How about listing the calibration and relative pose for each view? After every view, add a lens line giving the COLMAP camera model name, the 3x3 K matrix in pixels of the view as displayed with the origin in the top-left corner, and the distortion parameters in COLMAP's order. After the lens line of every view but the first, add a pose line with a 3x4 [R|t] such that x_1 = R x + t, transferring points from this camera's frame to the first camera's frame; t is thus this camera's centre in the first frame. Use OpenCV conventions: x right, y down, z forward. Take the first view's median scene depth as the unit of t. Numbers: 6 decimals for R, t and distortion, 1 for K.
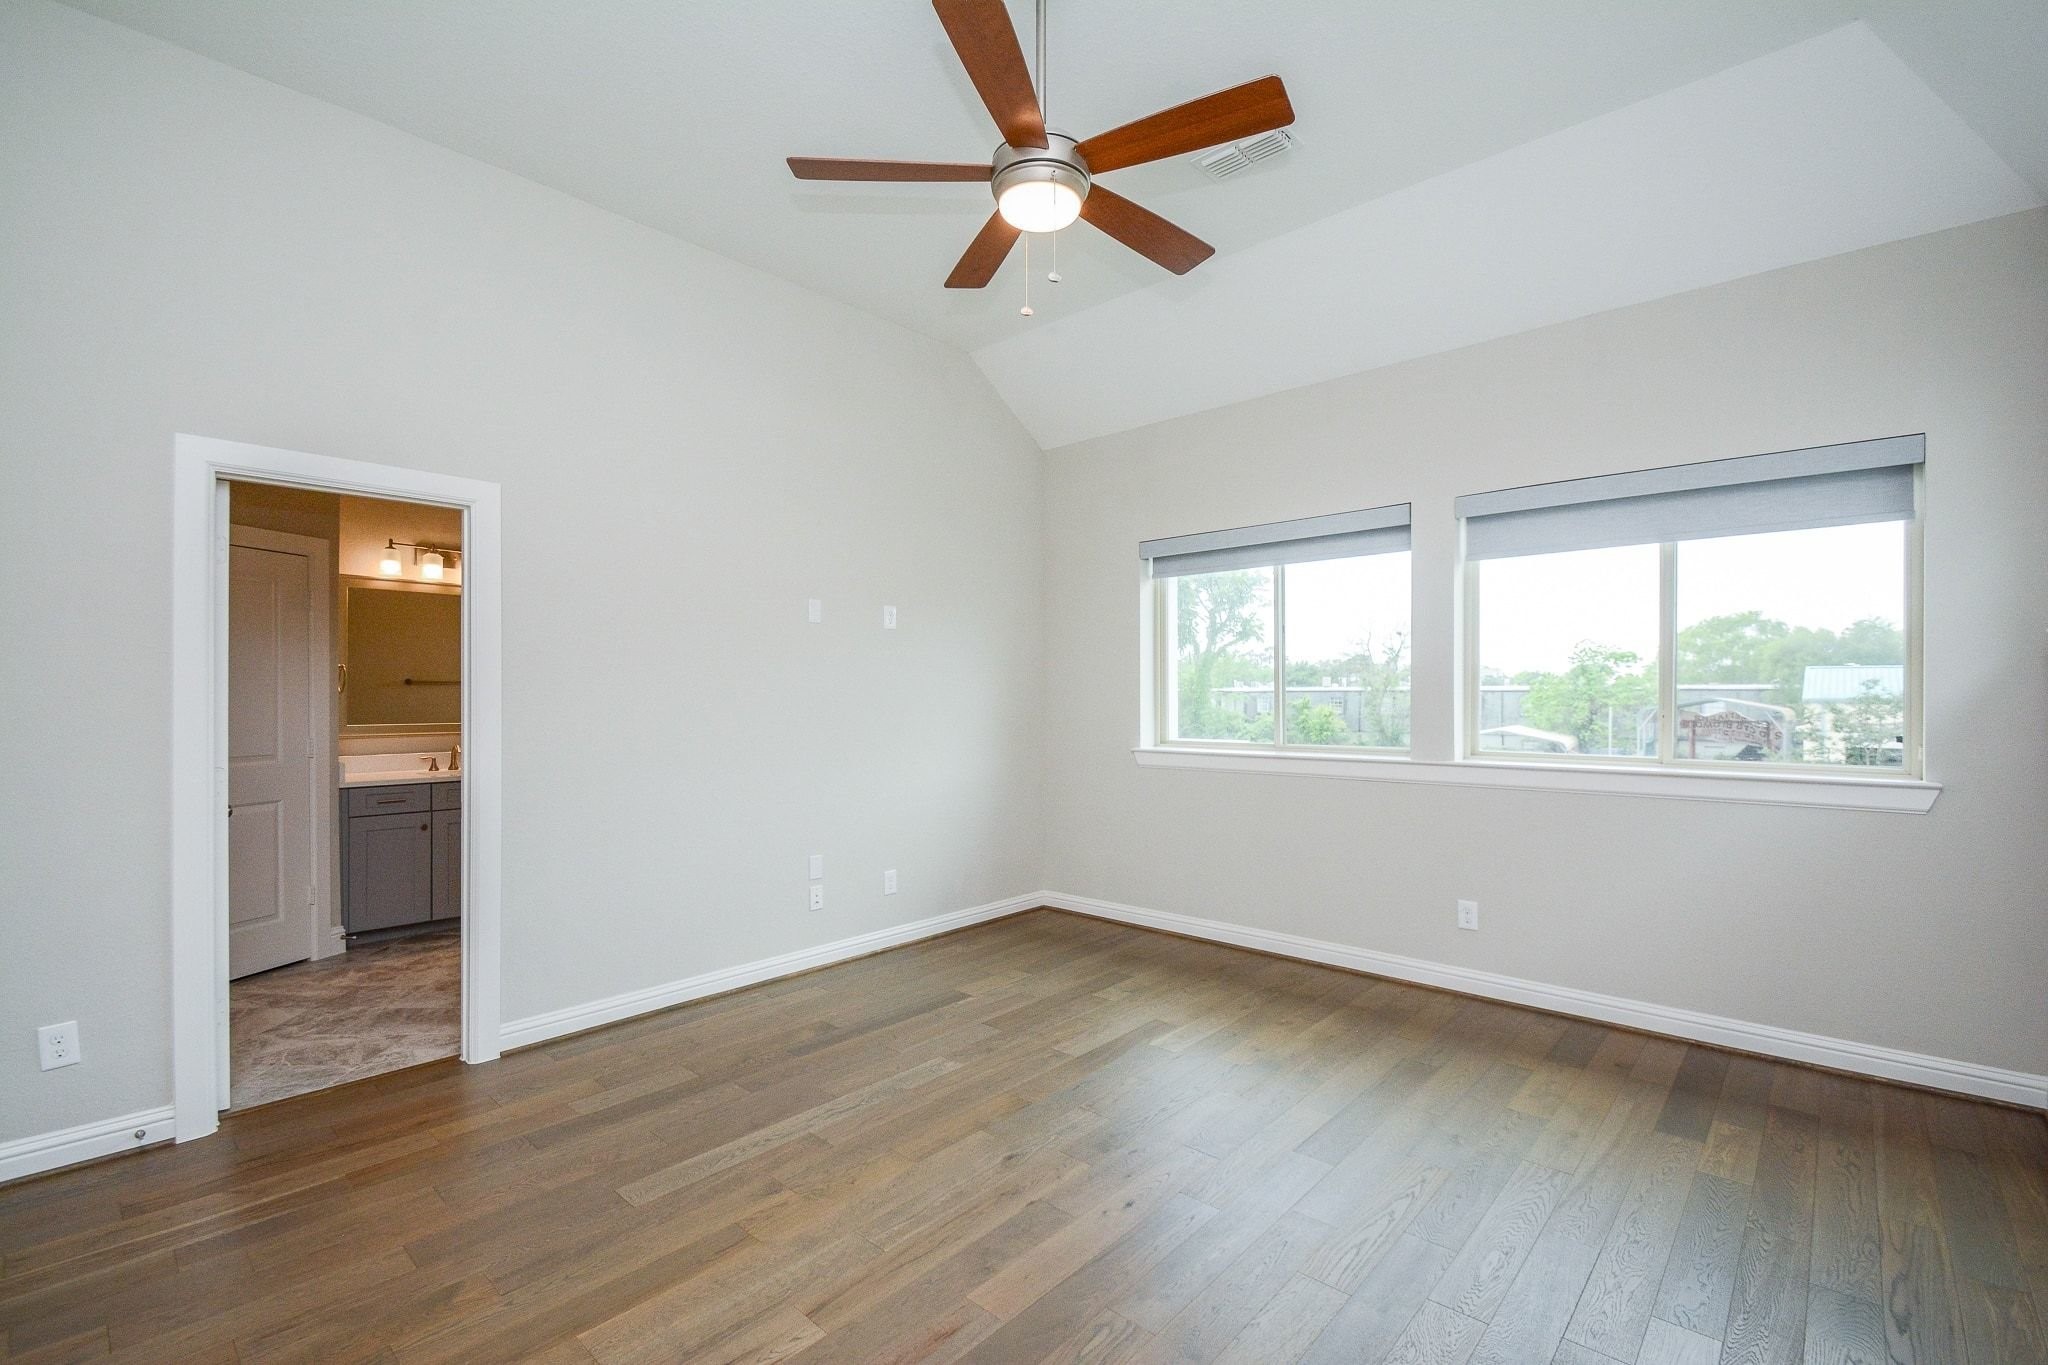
lens RADIAL K [[915.8, 0, 1022.8], [0, 915.8, 692.0], [0, 0, 1]] dist [0.009430, -0.012913]
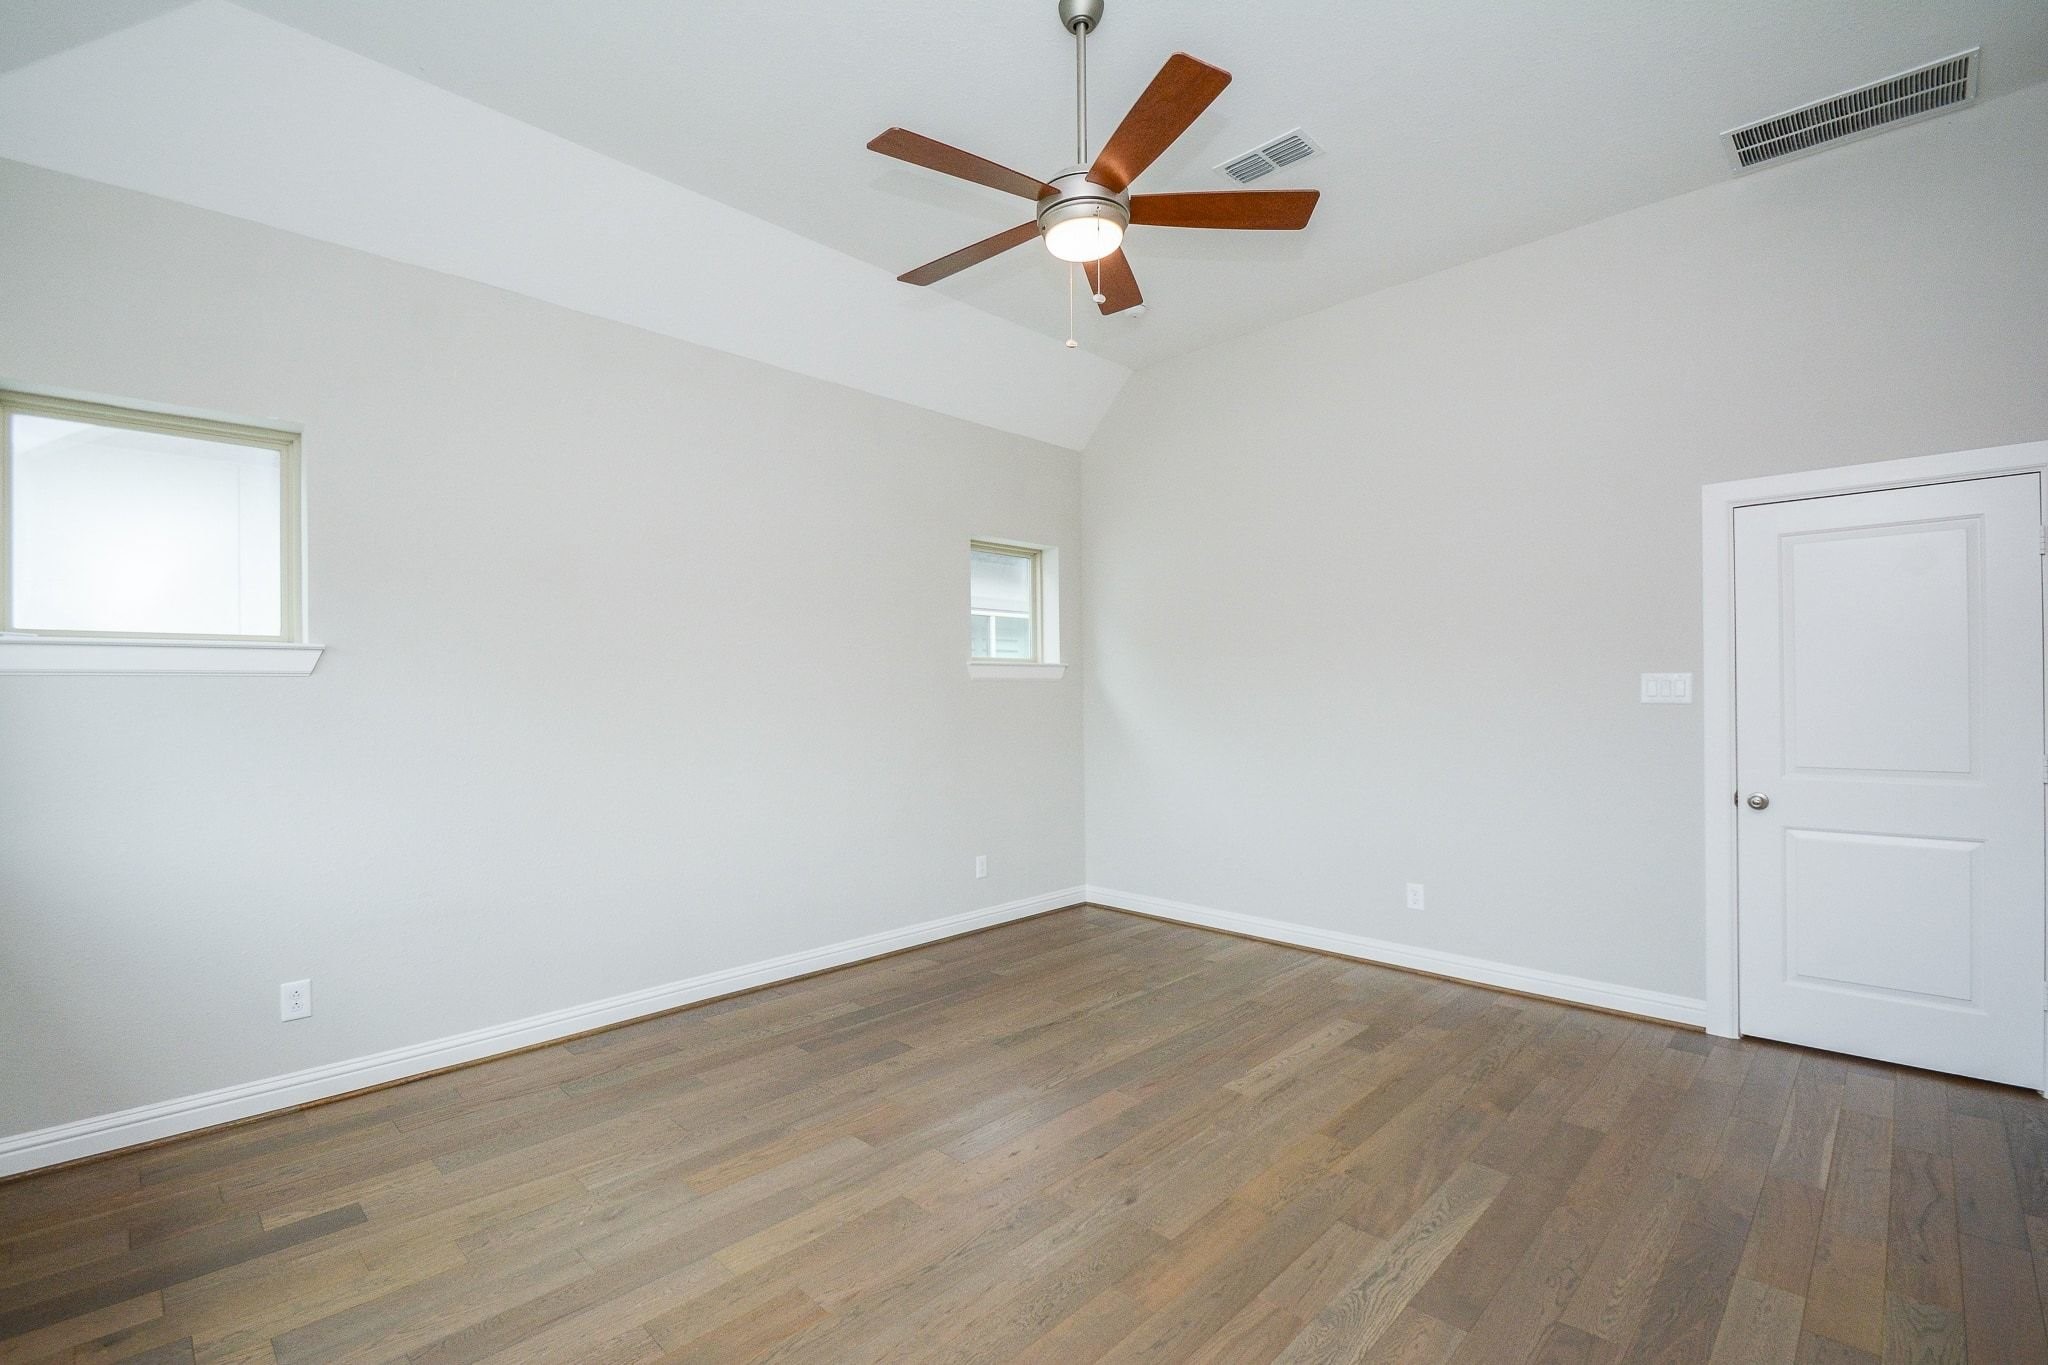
lens RADIAL K [[915.8, 0, 1022.7], [0, 915.8, 686.7], [0, 0, 1]] dist [0.009430, -0.012913]
pose [[-0.999199, 0.011486, 0.038334, 0.039505], [0.011143, 0.999896, -0.009139, 0.000937], [-0.038435, -0.008704, -0.999223, 1.484623]]
